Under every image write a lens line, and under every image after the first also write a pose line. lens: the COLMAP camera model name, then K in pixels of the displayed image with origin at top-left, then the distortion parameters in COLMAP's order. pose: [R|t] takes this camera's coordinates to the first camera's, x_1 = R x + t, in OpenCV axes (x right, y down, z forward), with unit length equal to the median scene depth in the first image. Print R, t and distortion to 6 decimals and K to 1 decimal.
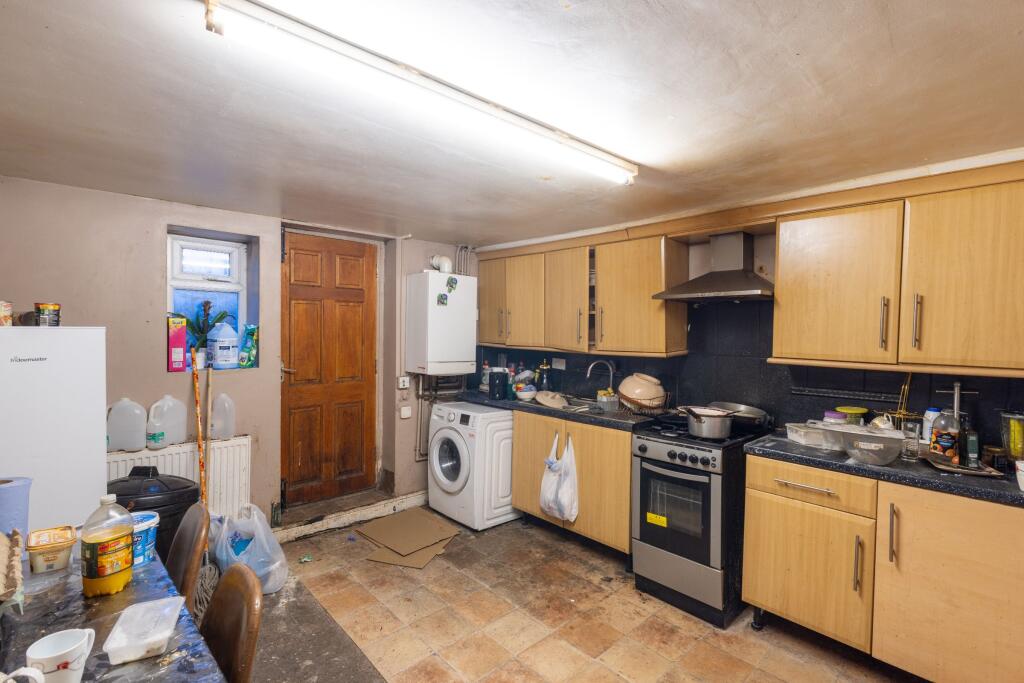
lens RADIAL K [[467.9, 0, 509.7], [0, 467.9, 338.1], [0, 0, 1]] dist [0.010477, -0.001278]
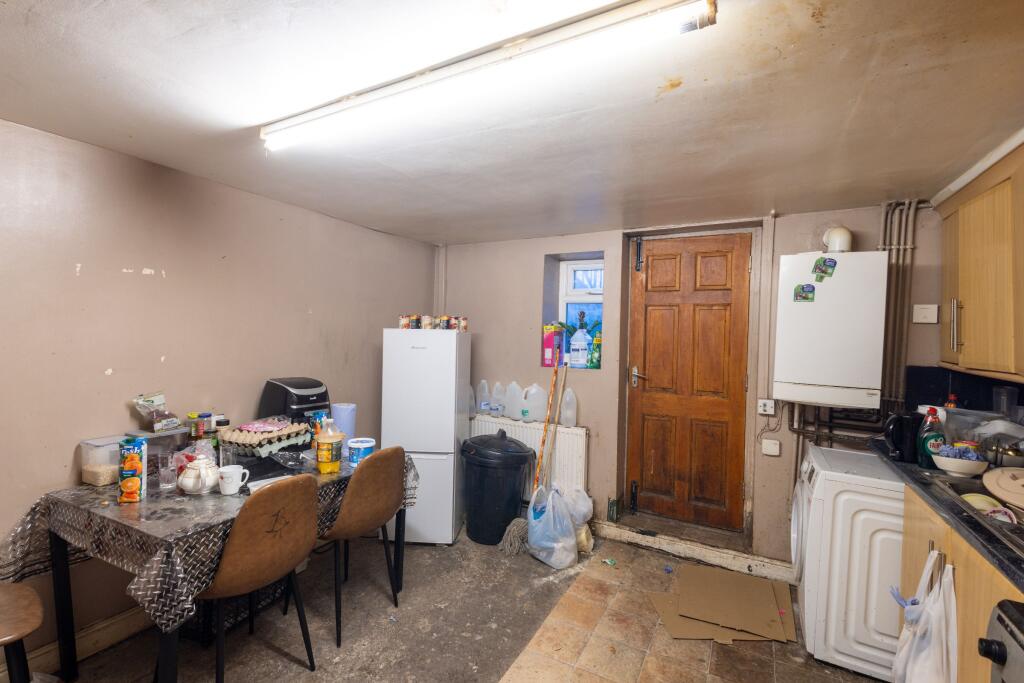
lens RADIAL K [[467.9, 0, 509.2], [0, 467.9, 339.8], [0, 0, 1]] dist [0.010477, -0.001278]
pose [[0.321605, 0.007633, -0.946843, 0.387435], [-0.036793, 0.999313, -0.004441, 0.005353], [0.946159, 0.036266, 0.321664, 0.390669]]
